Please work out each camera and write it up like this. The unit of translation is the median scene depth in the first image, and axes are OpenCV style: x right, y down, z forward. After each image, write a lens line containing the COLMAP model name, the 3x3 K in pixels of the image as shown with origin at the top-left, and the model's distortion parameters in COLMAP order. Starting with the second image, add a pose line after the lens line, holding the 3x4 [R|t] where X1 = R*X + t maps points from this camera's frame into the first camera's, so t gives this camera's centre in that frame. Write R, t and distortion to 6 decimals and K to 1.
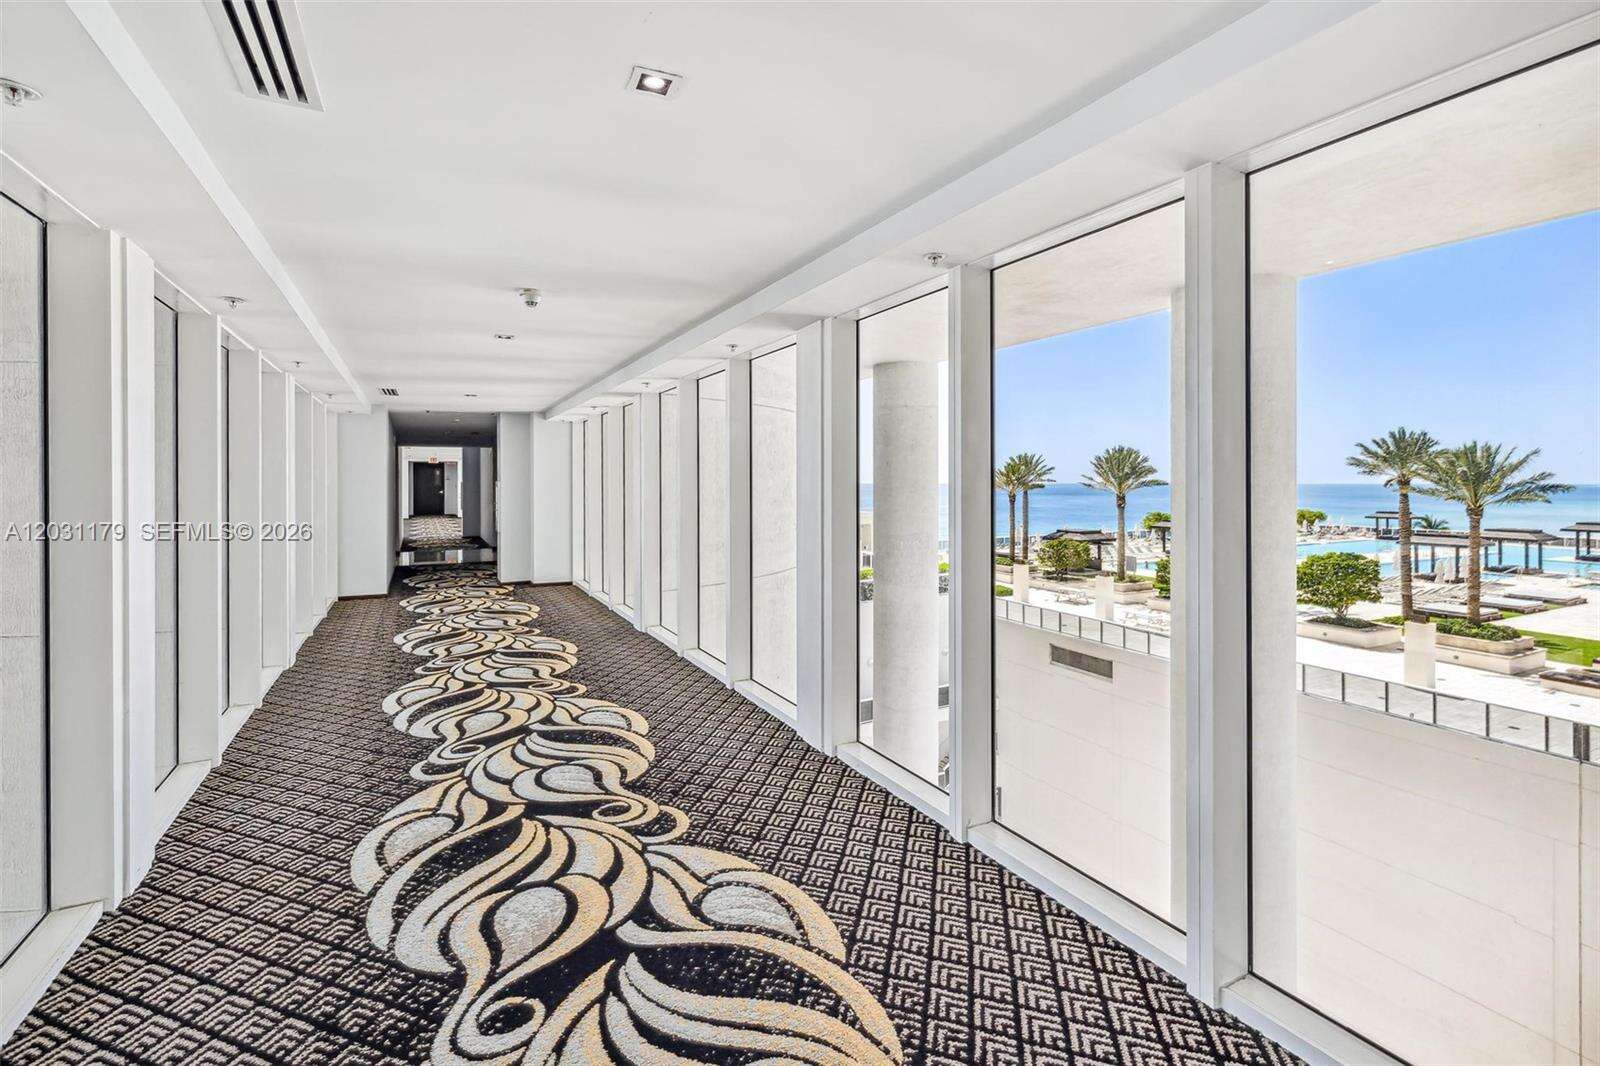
lens RADIAL K [[710.4, 0, 792.1], [0, 710.4, 479.3], [0, 0, 1]] dist [0.003092, 0.000072]
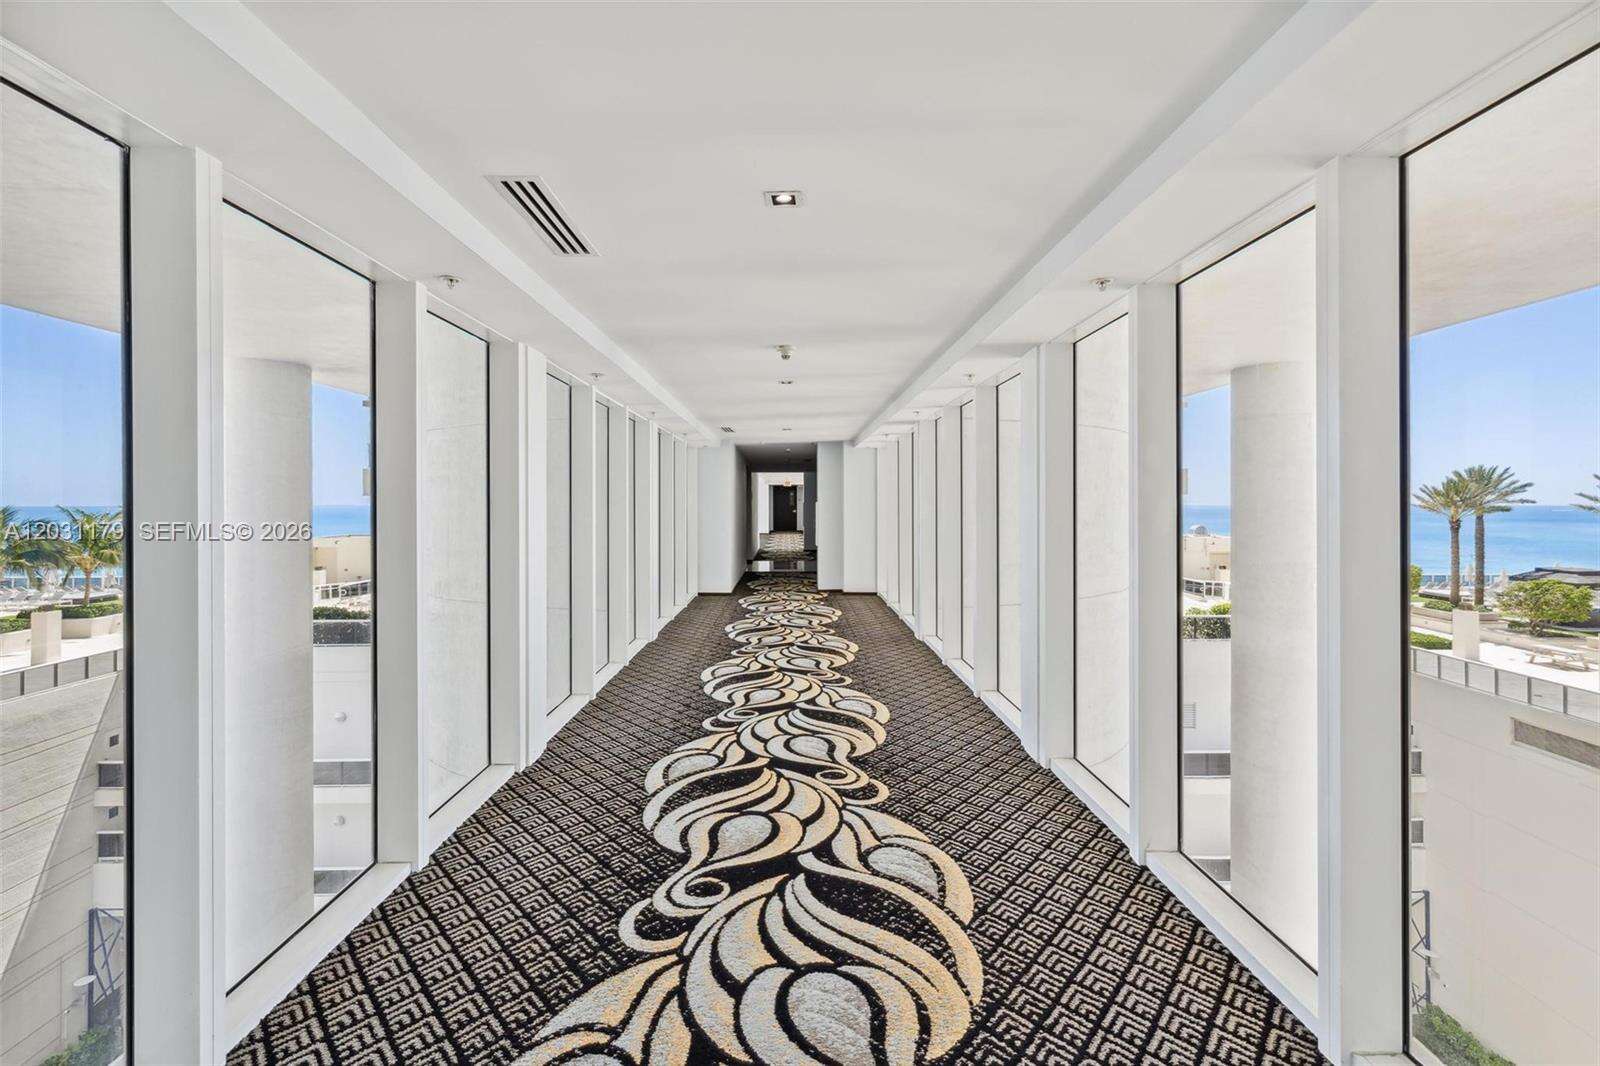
lens RADIAL K [[704.4, 0, 805.8], [0, 704.4, 500.3], [0, 0, 1]] dist [0.003393, 0.000174]
pose [[0.892489, -0.000068, -0.451070, 0.278686], [0.000167, 1.000000, 0.000180, 0.000807], [0.451070, -0.000236, 0.892489, -0.095409]]
